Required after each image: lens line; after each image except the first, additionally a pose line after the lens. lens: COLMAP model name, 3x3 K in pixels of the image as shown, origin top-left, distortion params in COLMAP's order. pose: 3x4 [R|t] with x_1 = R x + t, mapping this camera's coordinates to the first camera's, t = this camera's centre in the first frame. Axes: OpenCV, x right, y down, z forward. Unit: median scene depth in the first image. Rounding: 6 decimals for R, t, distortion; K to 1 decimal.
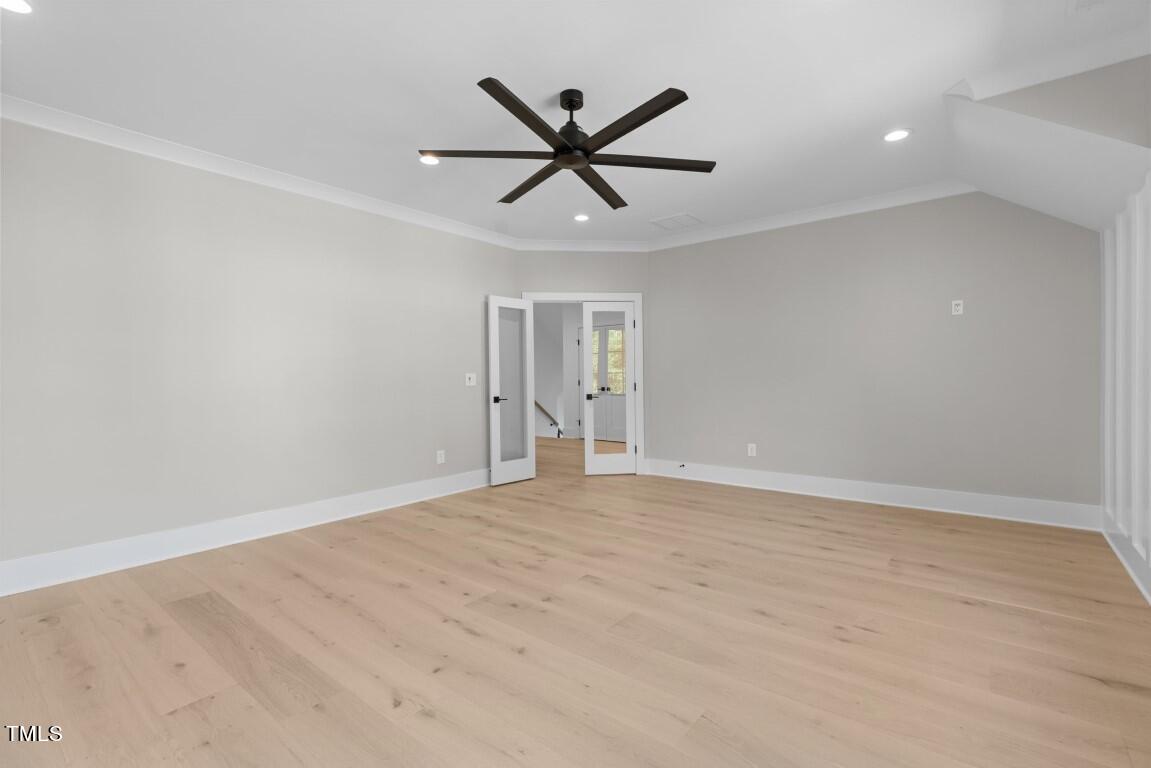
lens RADIAL K [[521.6, 0, 580.1], [0, 521.6, 385.3], [0, 0, 1]] dist [0.003515, -0.000687]
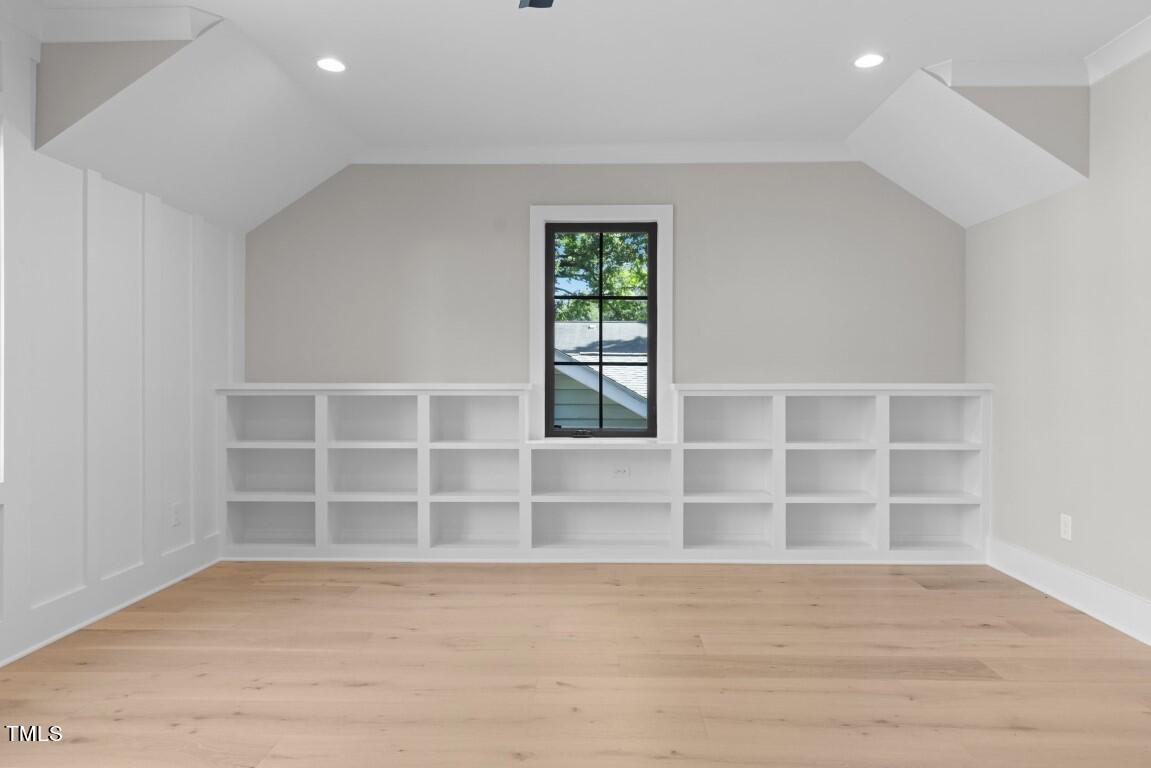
lens RADIAL K [[710.0, 0, 575.5], [0, 710.0, 384.0], [0, 0, 1]] dist [0.000908, -0.000259]
pose [[-0.798329, 0.017798, -0.601958, 0.280857], [-0.001272, 0.999511, 0.031239, -0.027112], [0.602220, 0.025704, -0.797917, 1.247706]]
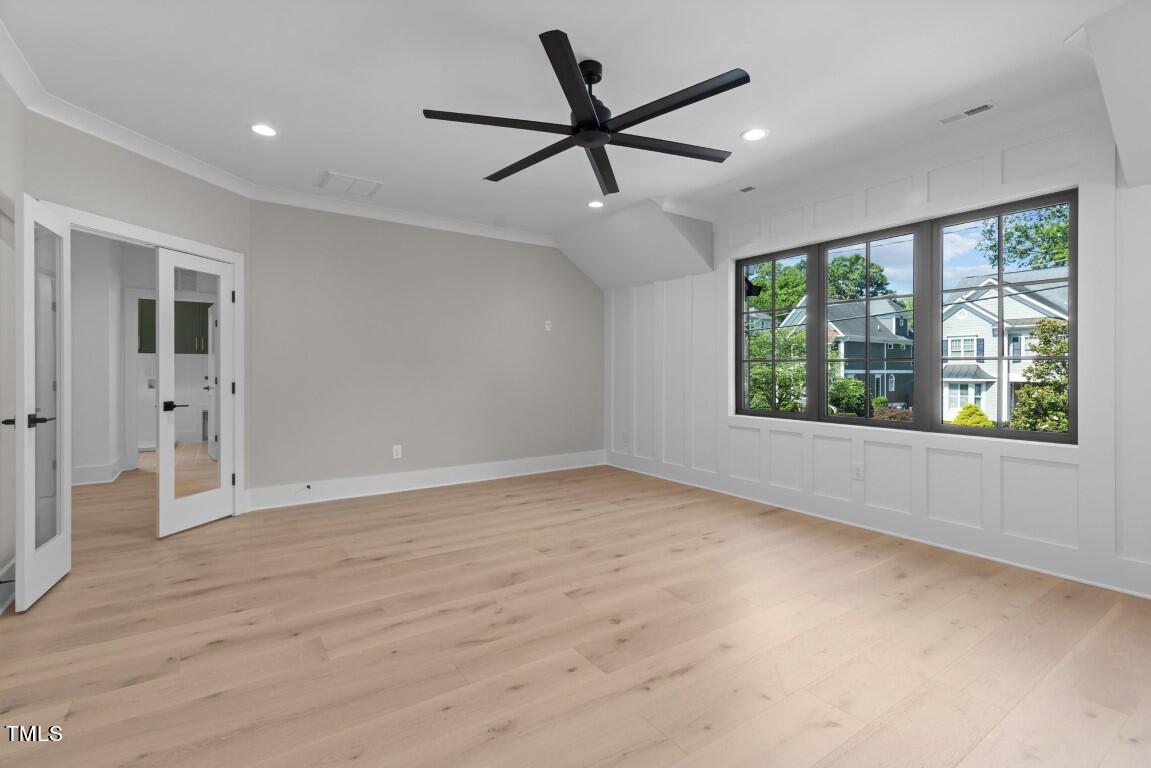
lens RADIAL K [[521.6, 0, 580.1], [0, 521.6, 385.3], [0, 0, 1]] dist [0.003515, -0.000687]
pose [[0.281112, -0.015140, 0.959556, -0.784137], [0.014288, 0.999831, 0.011590, -0.005212], [-0.959569, 0.010452, 0.281280, 0.672756]]
